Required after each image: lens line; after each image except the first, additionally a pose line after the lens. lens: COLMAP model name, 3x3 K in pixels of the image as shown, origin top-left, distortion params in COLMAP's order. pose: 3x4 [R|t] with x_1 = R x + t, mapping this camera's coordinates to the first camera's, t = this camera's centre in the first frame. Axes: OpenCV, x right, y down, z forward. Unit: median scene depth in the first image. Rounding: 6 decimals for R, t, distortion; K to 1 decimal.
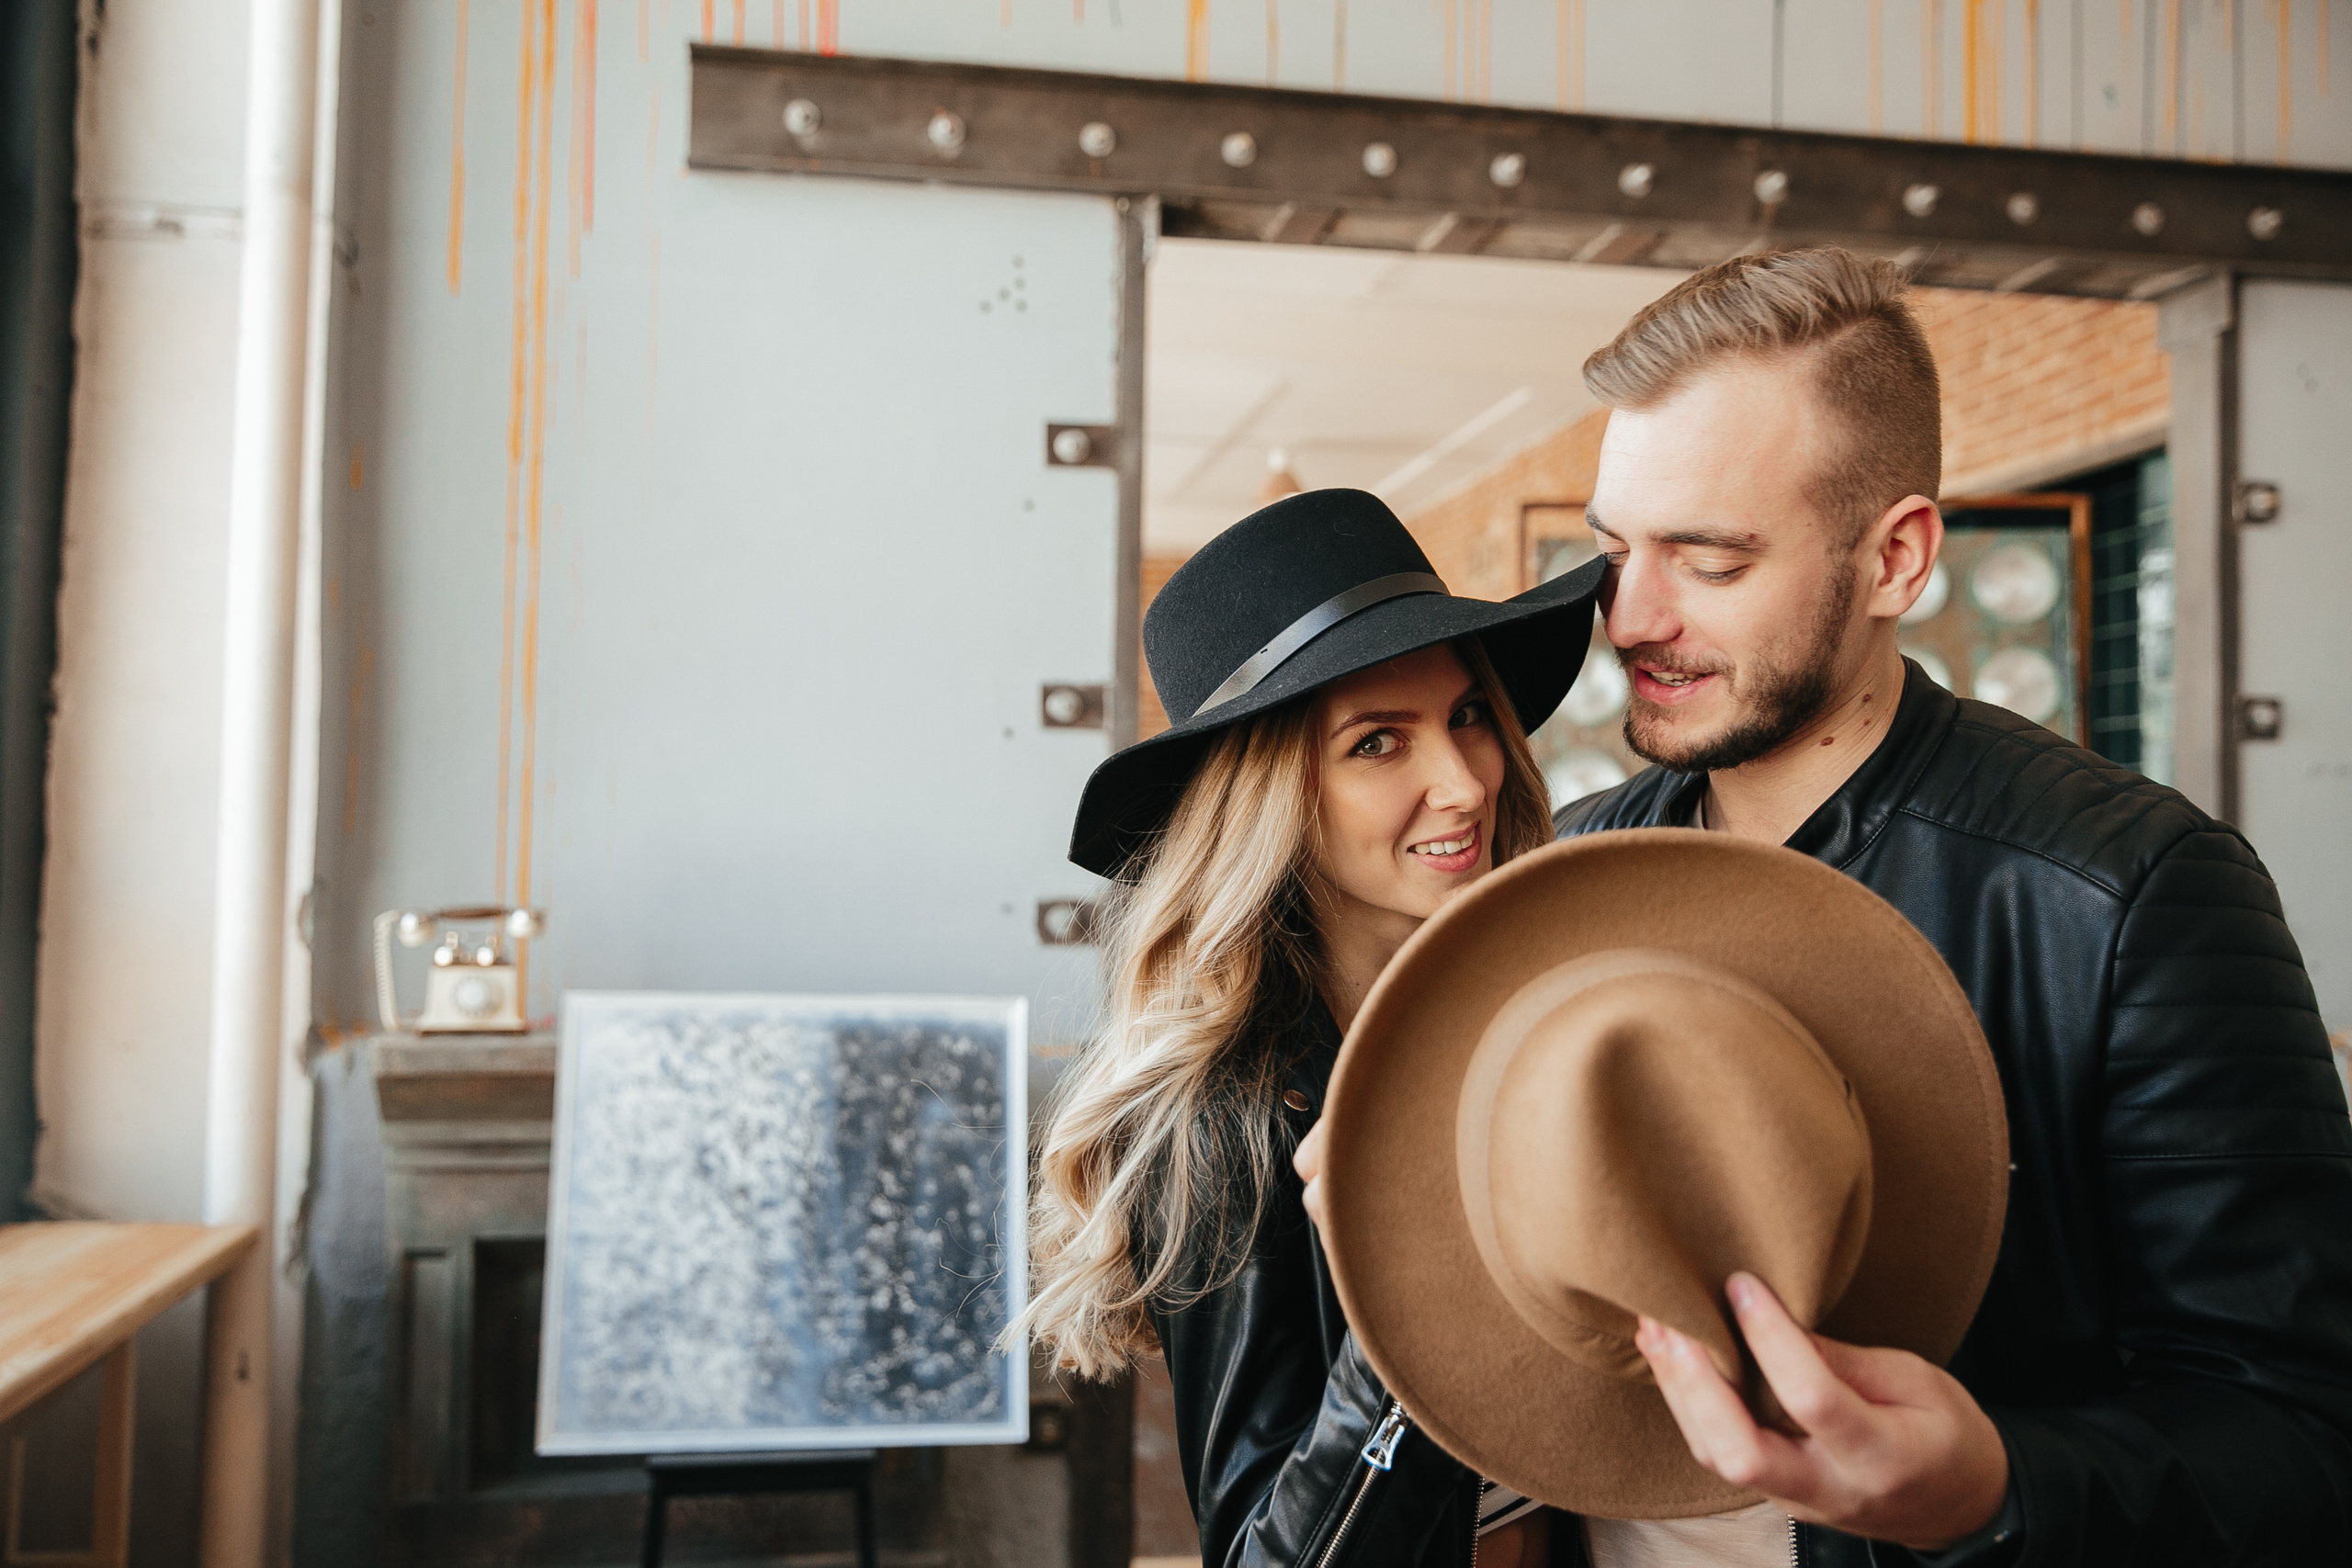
lens RADIAL K [[2052.6, 0, 1176.0], [0, 2052.6, 784.0], [0, 0, 1]] dist [-0.024849, -0.001264]
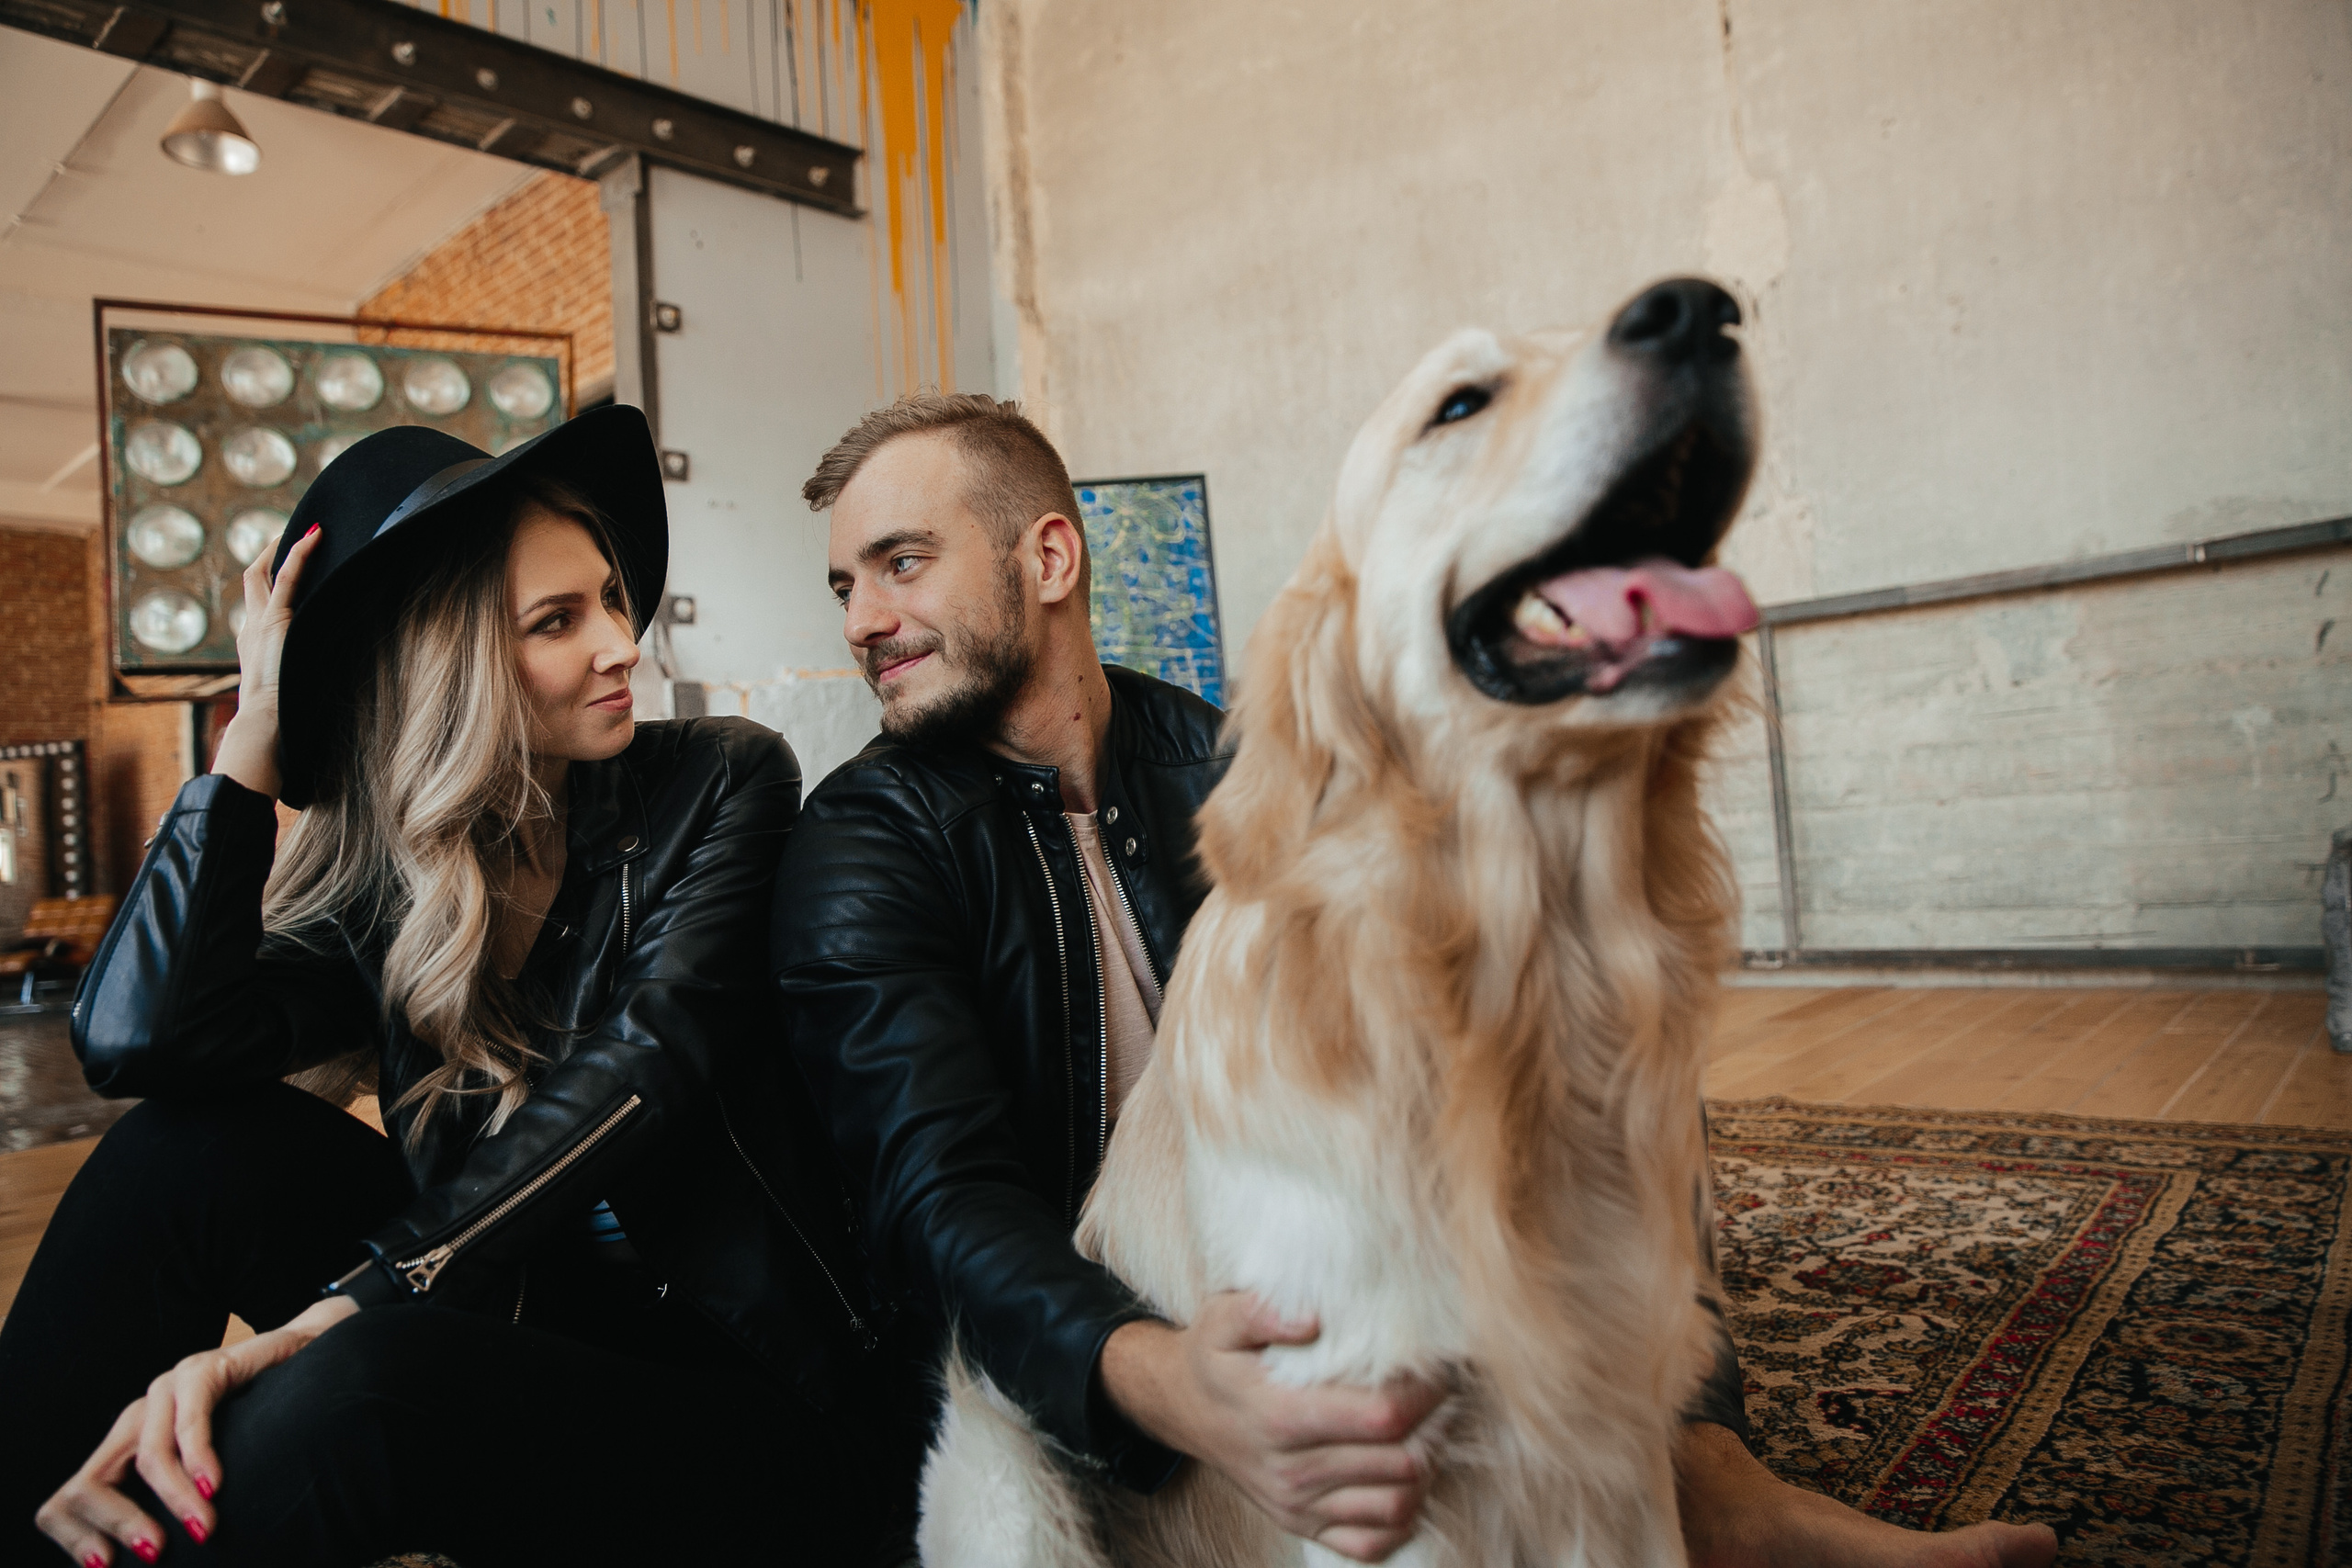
lens RADIAL K [[1568.6, 0, 1176.8], [0, 1568.6, 761.5], [0, 0, 1]] dist [-0.113663, 0.079811]
pose [[0.773228, -0.047798, 0.632324, 0.141253], [0.056766, 0.998369, 0.006051, 0.247967], [-0.631582, 0.031216, 0.774681, -0.077958]]
